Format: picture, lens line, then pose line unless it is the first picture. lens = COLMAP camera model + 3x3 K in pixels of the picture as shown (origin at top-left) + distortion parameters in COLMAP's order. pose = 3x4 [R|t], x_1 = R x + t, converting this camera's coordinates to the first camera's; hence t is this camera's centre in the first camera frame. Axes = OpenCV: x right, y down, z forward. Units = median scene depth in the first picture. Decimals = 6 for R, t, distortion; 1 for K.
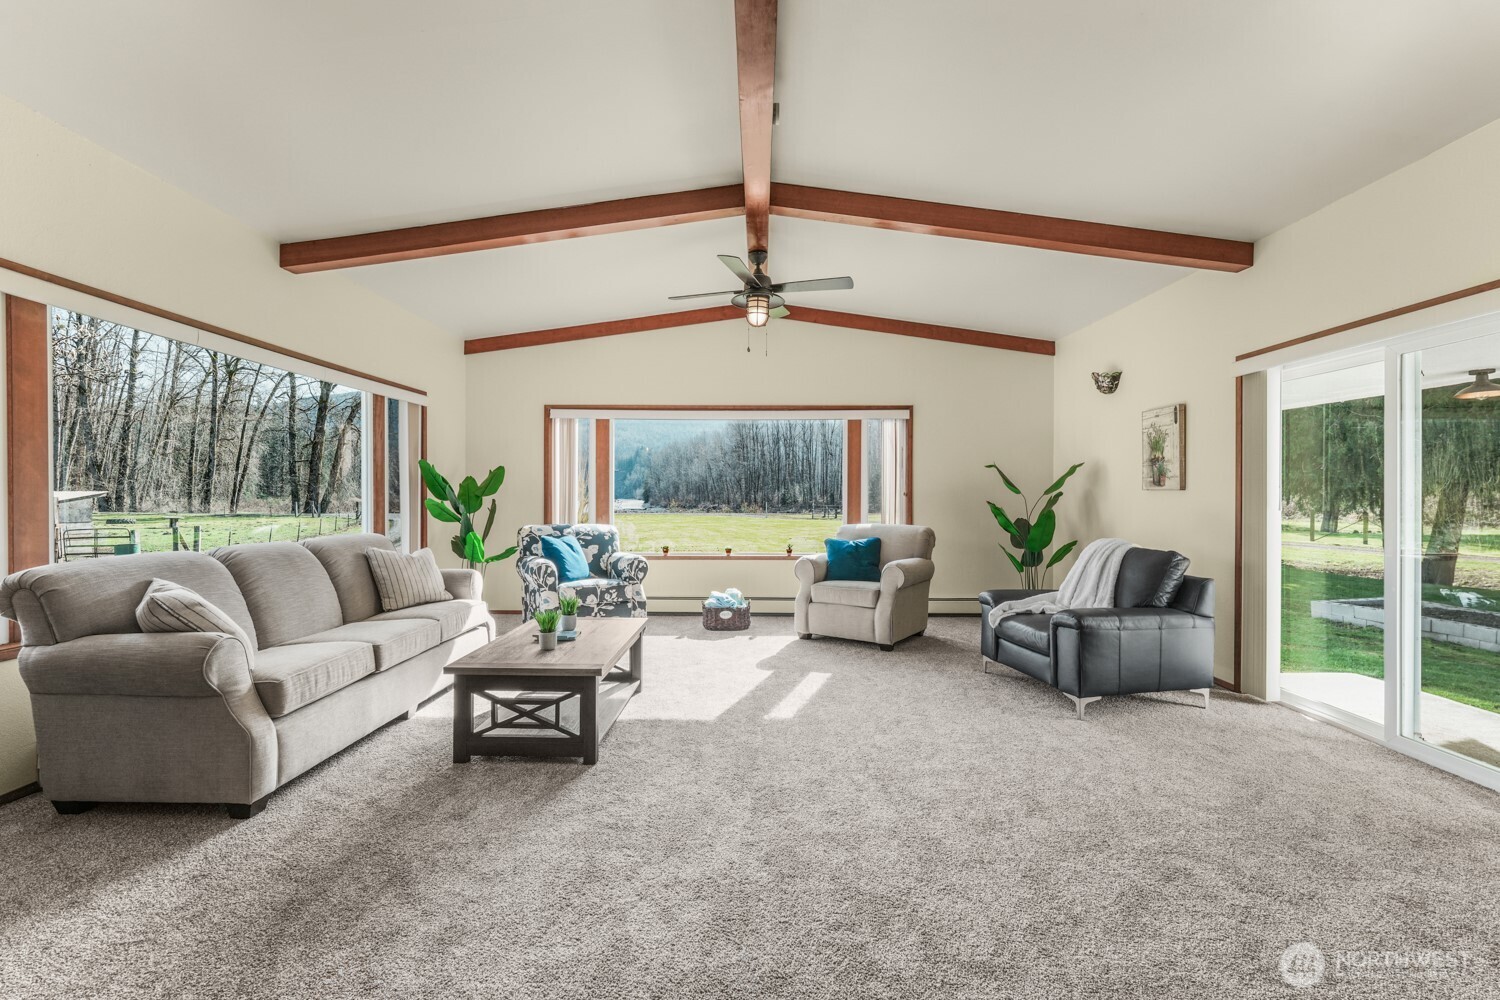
lens RADIAL K [[664.5, 0, 747.8], [0, 664.5, 497.8], [0, 0, 1]] dist [-0.000086, 0.001613]
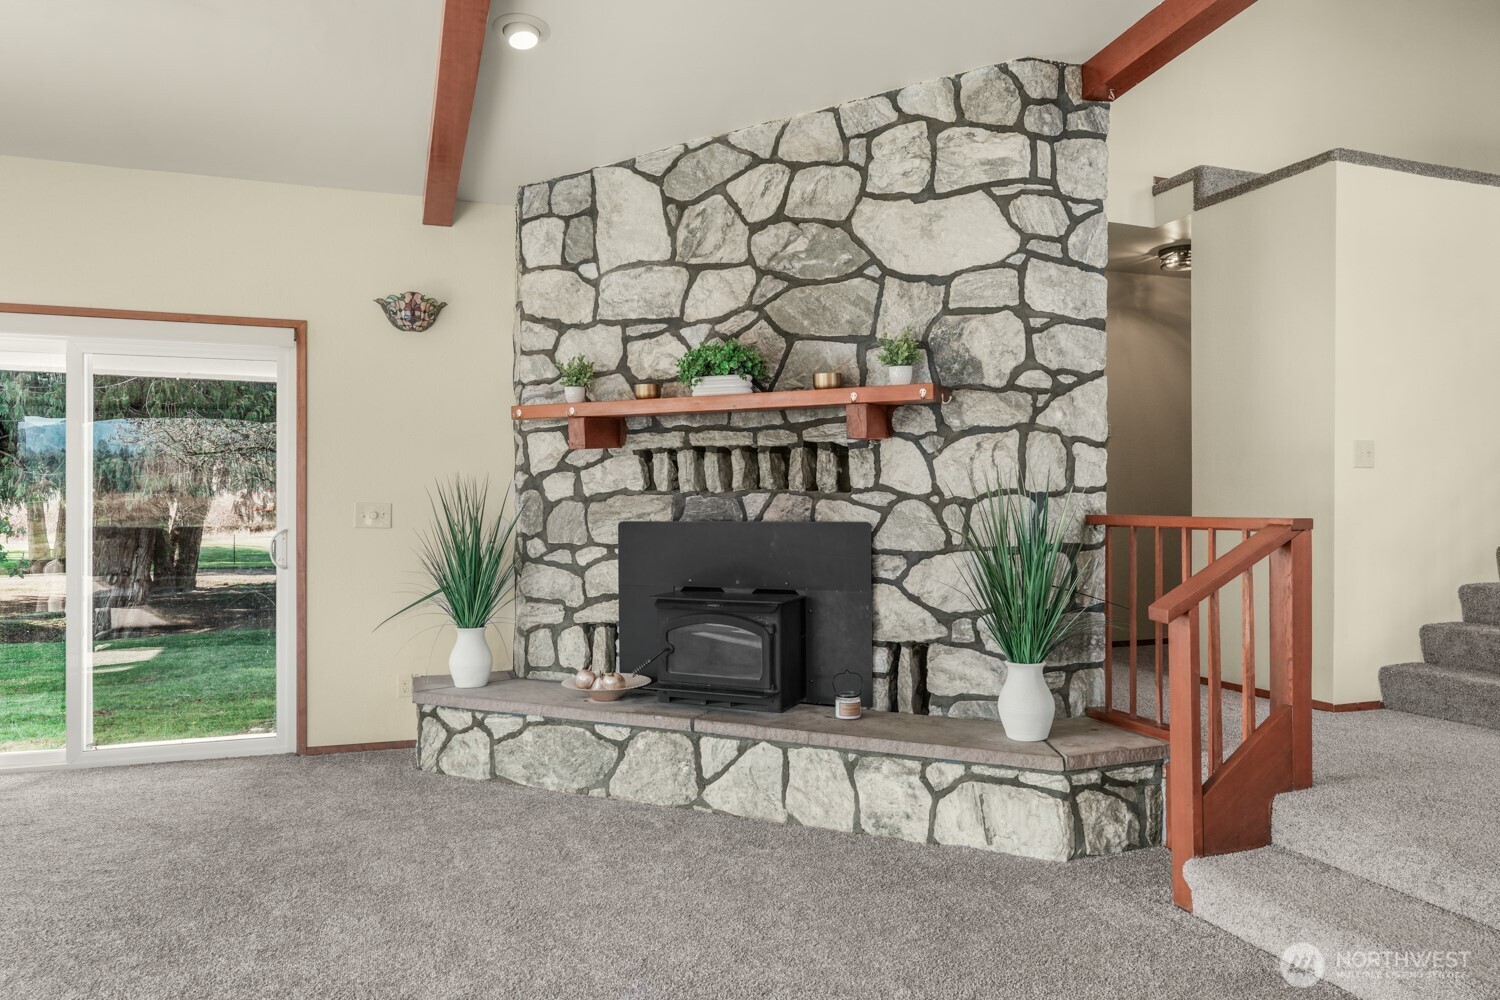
lens RADIAL K [[996.3, 0, 751.3], [0, 996.3, 498.0], [0, 0, 1]] dist [-0.003564, 0.000517]
pose [[-0.355153, -0.003948, 0.934800, -0.433060], [0.002891, 0.999982, 0.005322, -0.007754], [-0.934804, 0.004593, -0.355135, 0.373224]]
